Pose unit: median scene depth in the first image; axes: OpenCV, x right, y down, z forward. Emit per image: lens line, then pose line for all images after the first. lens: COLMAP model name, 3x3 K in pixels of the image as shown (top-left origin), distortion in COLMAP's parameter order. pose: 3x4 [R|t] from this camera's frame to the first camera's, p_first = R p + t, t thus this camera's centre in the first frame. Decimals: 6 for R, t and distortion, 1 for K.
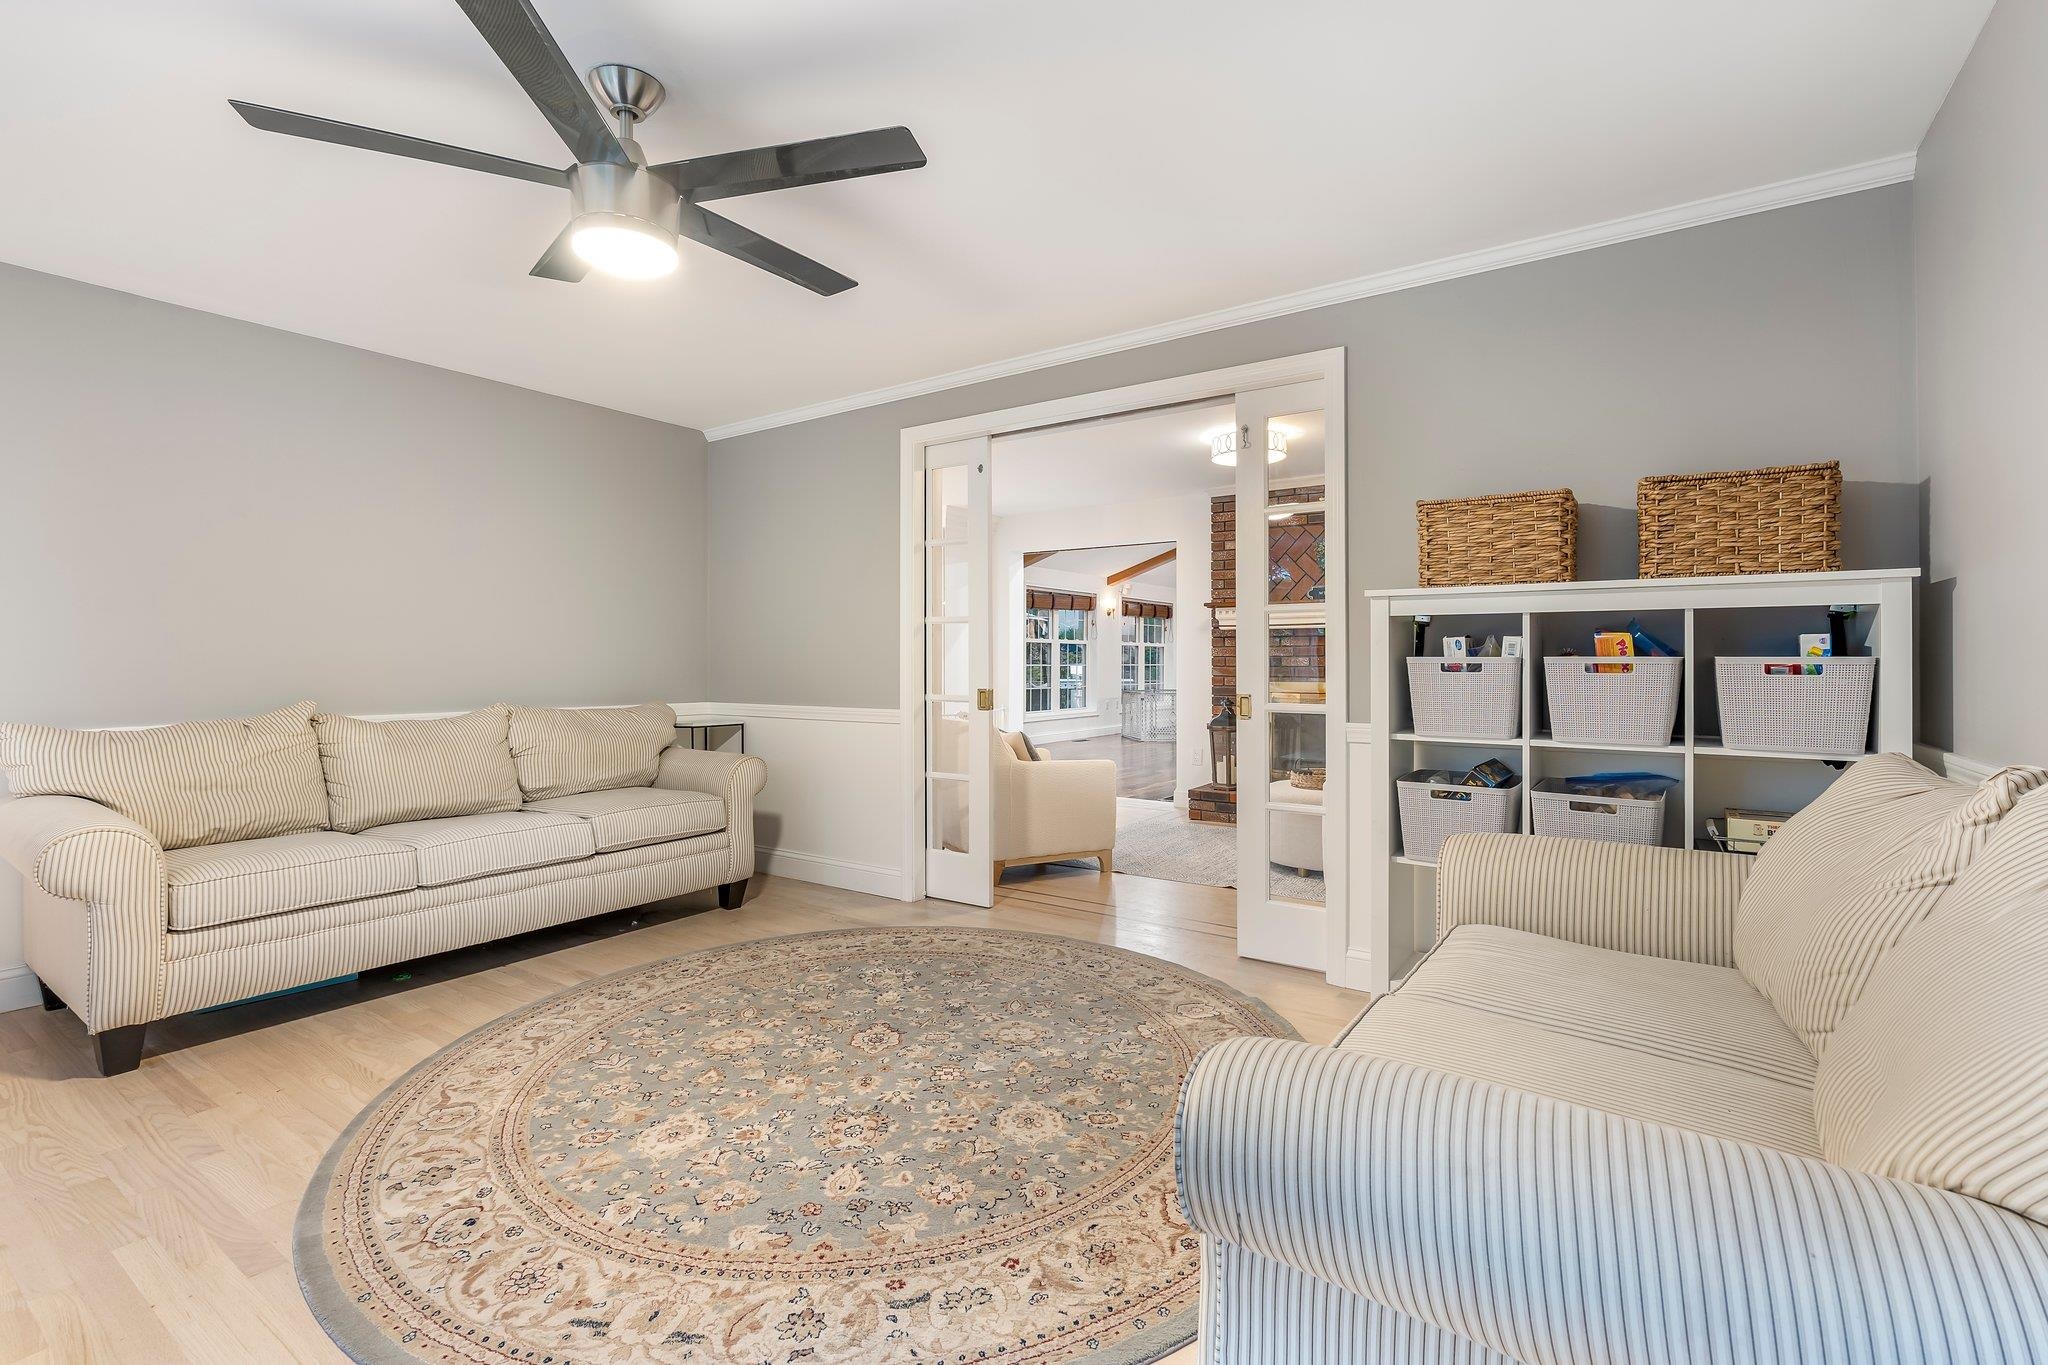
lens RADIAL K [[917.9, 0, 1025.4], [0, 917.9, 672.9], [0, 0, 1]] dist [-0.005336, 0.000406]
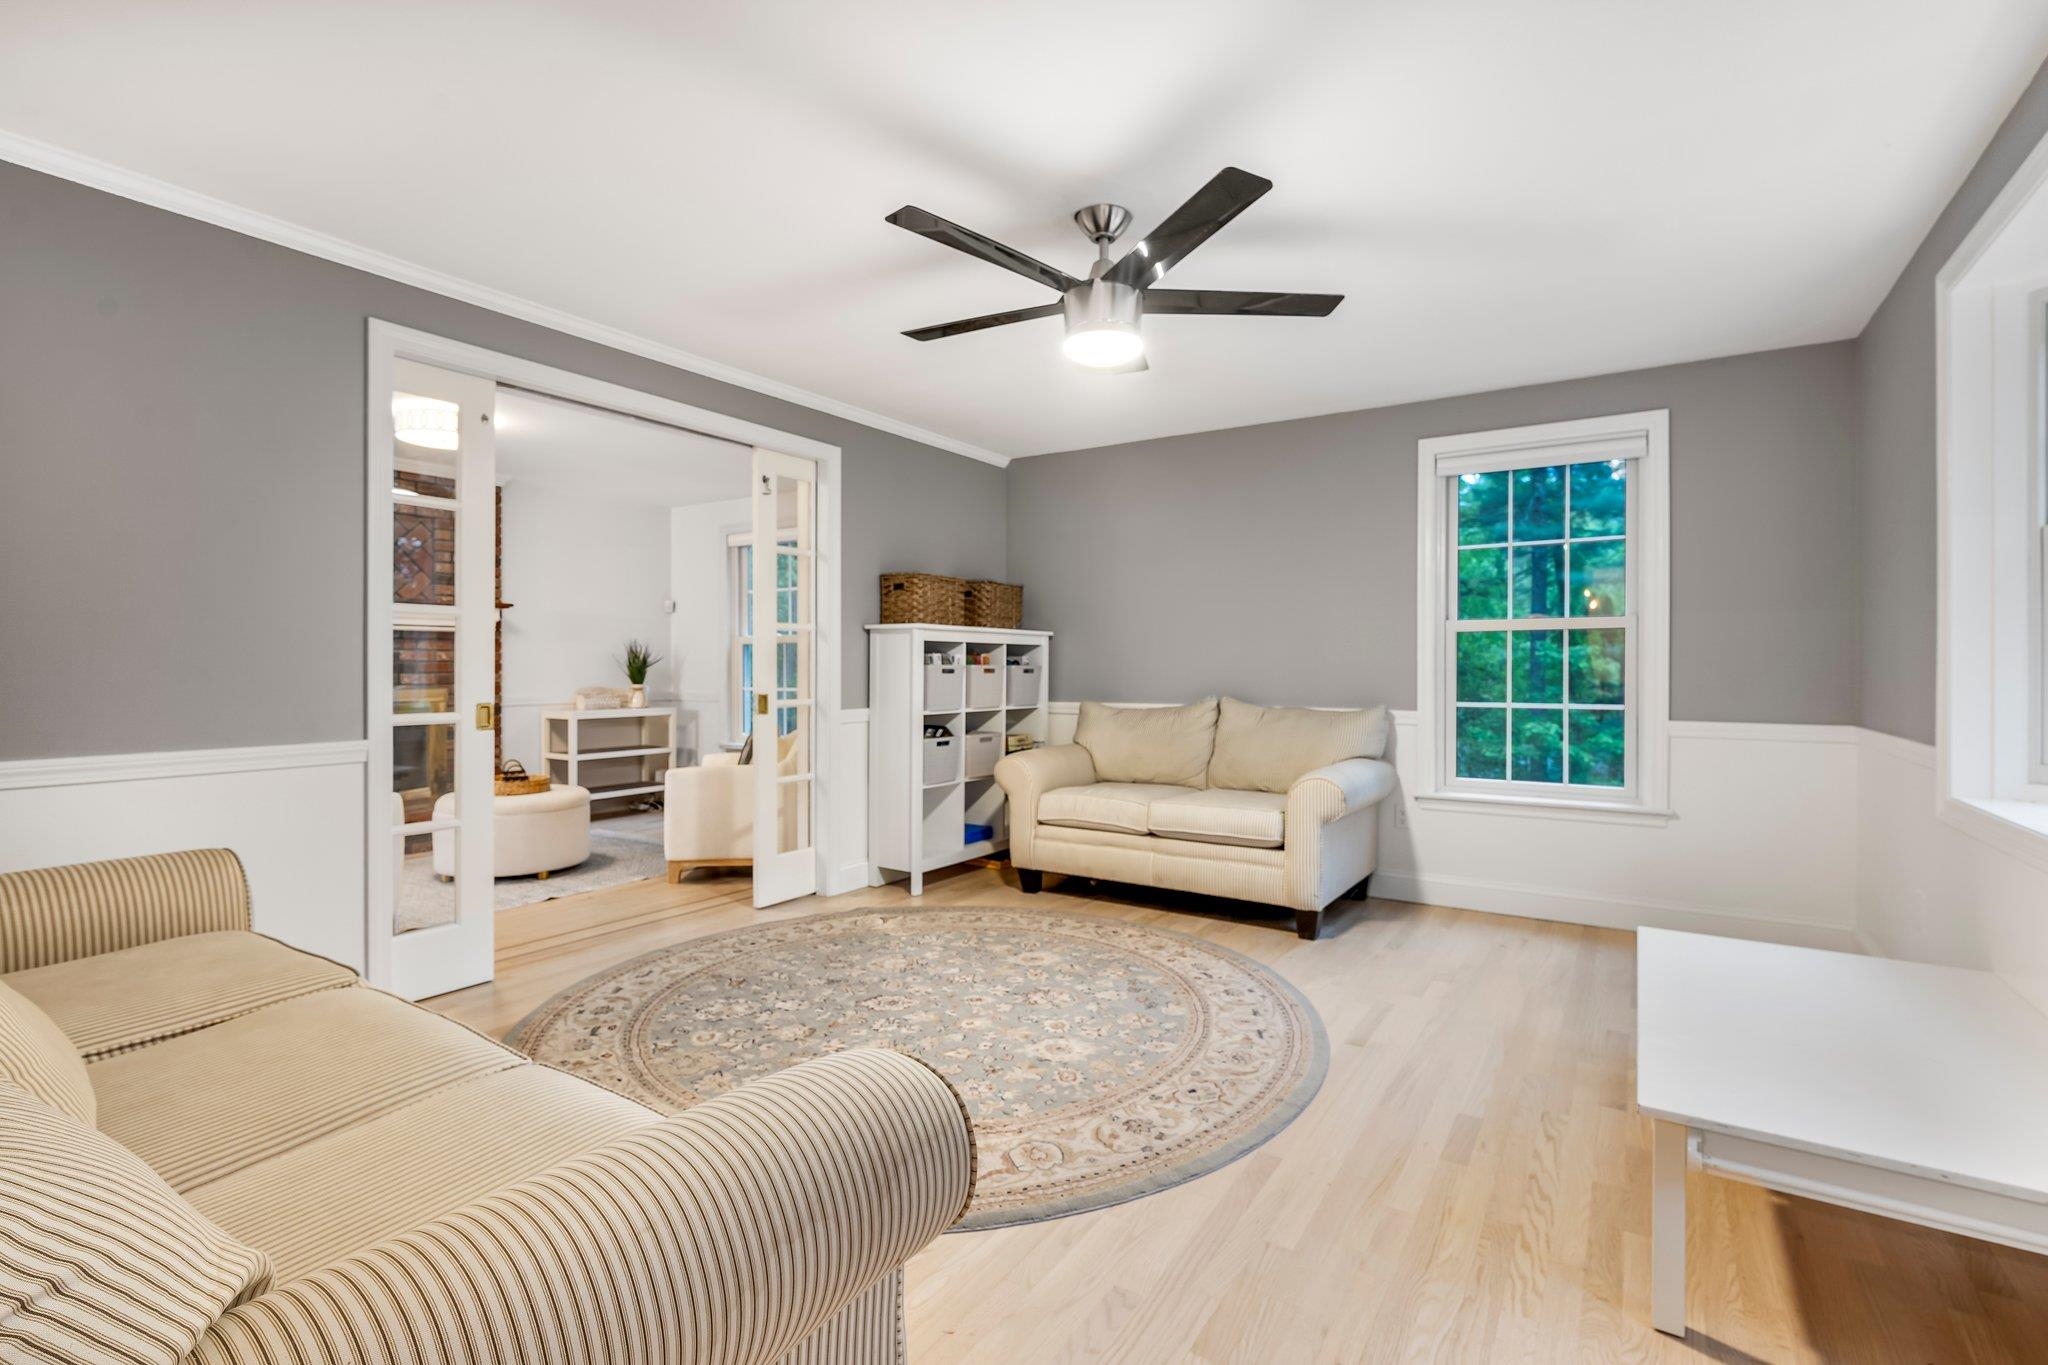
lens RADIAL K [[917.9, 0, 1059.2], [0, 917.9, 681.3], [0, 0, 1]] dist [-0.005336, 0.000406]
pose [[-0.040256, -0.017119, 0.999043, -1.374209], [0.011032, 0.999785, 0.017576, -0.014680], [-0.999129, 0.011729, -0.040058, 0.887285]]
